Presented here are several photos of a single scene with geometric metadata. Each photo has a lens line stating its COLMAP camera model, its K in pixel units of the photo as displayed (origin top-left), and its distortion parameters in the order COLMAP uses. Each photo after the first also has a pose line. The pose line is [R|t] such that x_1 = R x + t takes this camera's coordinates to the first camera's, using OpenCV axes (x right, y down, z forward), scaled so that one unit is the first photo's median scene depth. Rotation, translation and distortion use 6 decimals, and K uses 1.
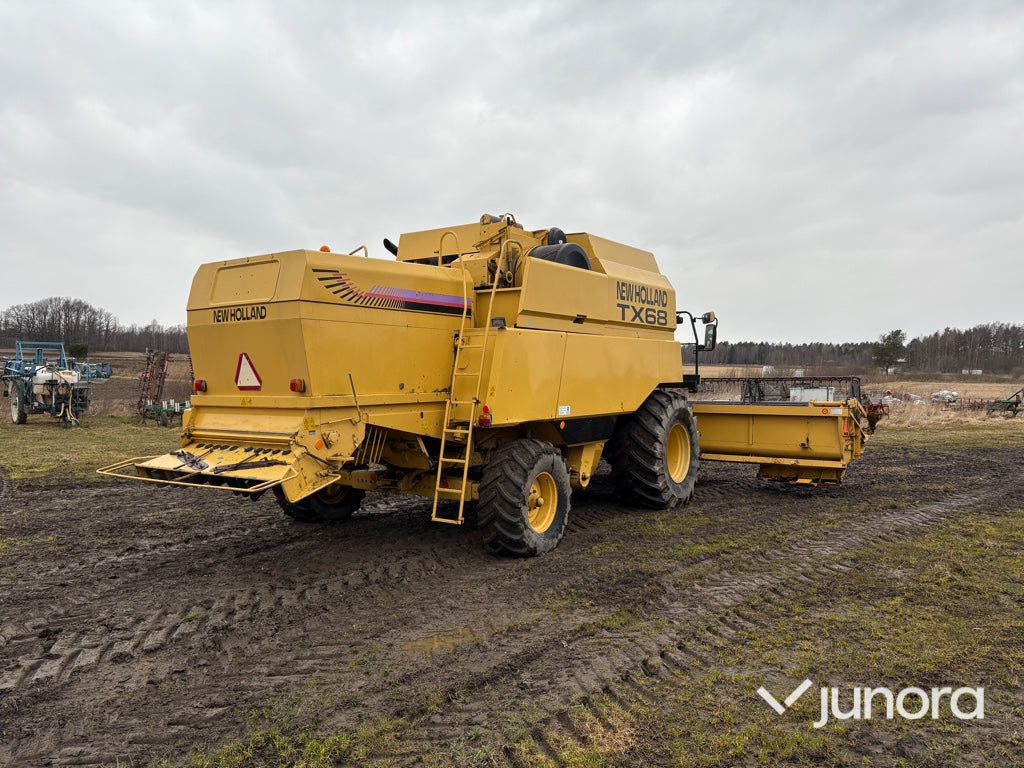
lens RADIAL K [[771.4, 0, 512.0], [0, 771.4, 384.0], [0, 0, 1]] dist [0.103959, -0.171068]
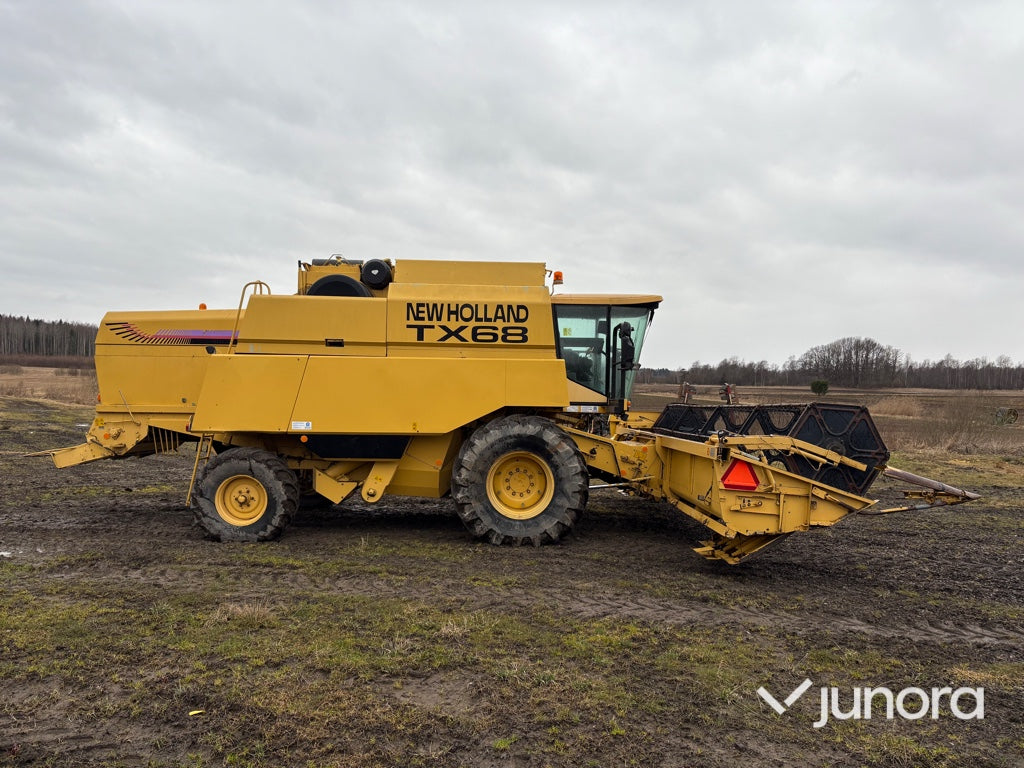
lens RADIAL K [[770.8, 0, 512.0], [0, 770.8, 384.0], [0, 0, 1]] dist [0.046945, -0.045421]
pose [[0.574153, -0.010842, -0.818677, 1.176132], [-0.027209, 0.999107, -0.032314, 0.001963], [0.818296, 0.040829, 0.573345, 0.609773]]
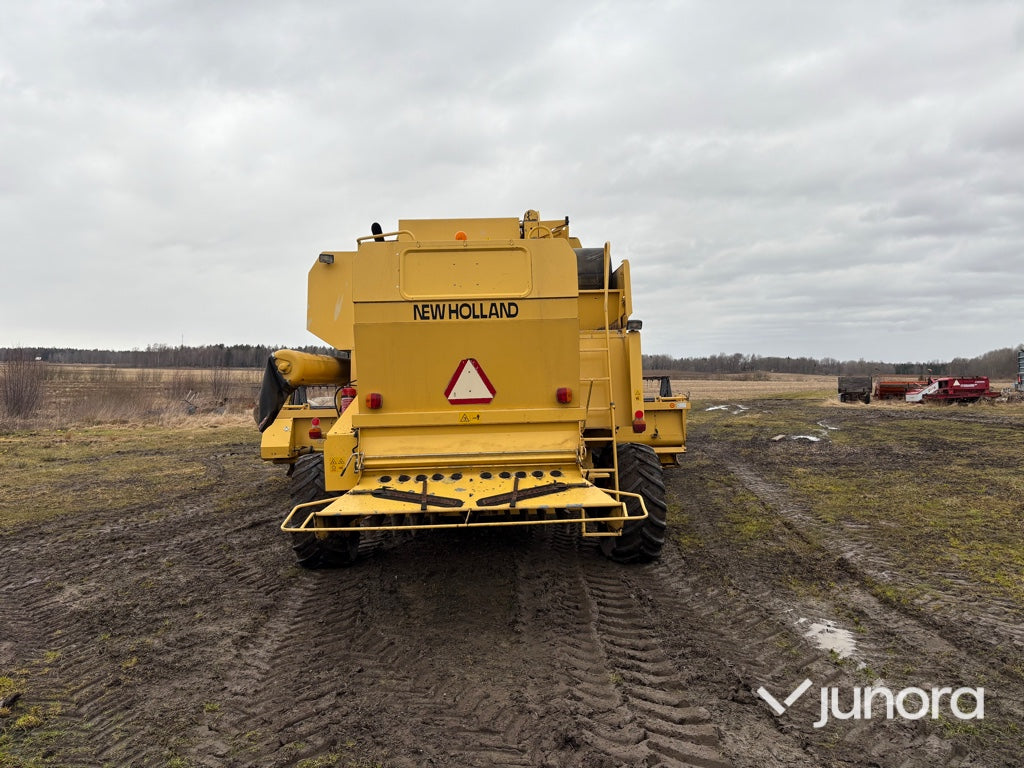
lens RADIAL K [[771.4, 0, 512.0], [0, 771.4, 384.0], [0, 0, 1]] dist [0.103959, -0.171068]
pose [[0.804322, -0.024766, 0.593678, -0.657235], [0.026976, 0.999623, 0.005152, -0.013341], [-0.593581, 0.011871, 0.804686, 0.269721]]
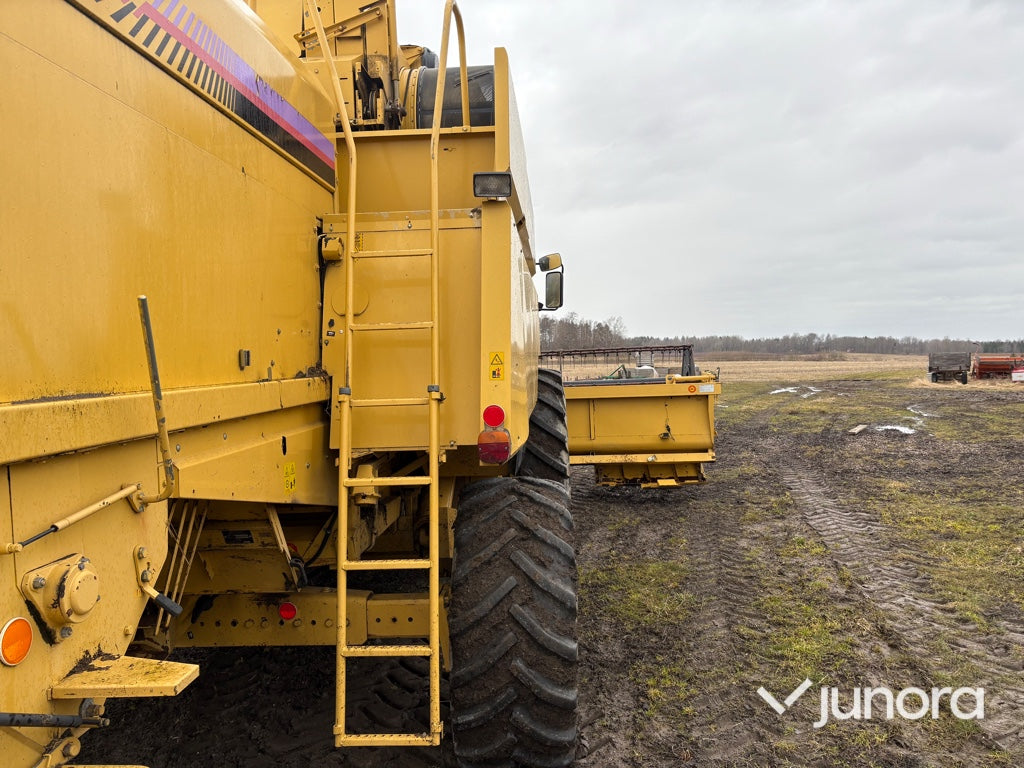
lens RADIAL K [[770.8, 0, 512.0], [0, 770.8, 384.0], [0, 0, 1]] dist [0.046945, -0.045421]
pose [[0.852267, -0.044061, 0.521248, -0.191520], [0.037537, 0.999029, 0.023073, 0.008453], [-0.521758, -0.000098, 0.853093, 0.602045]]
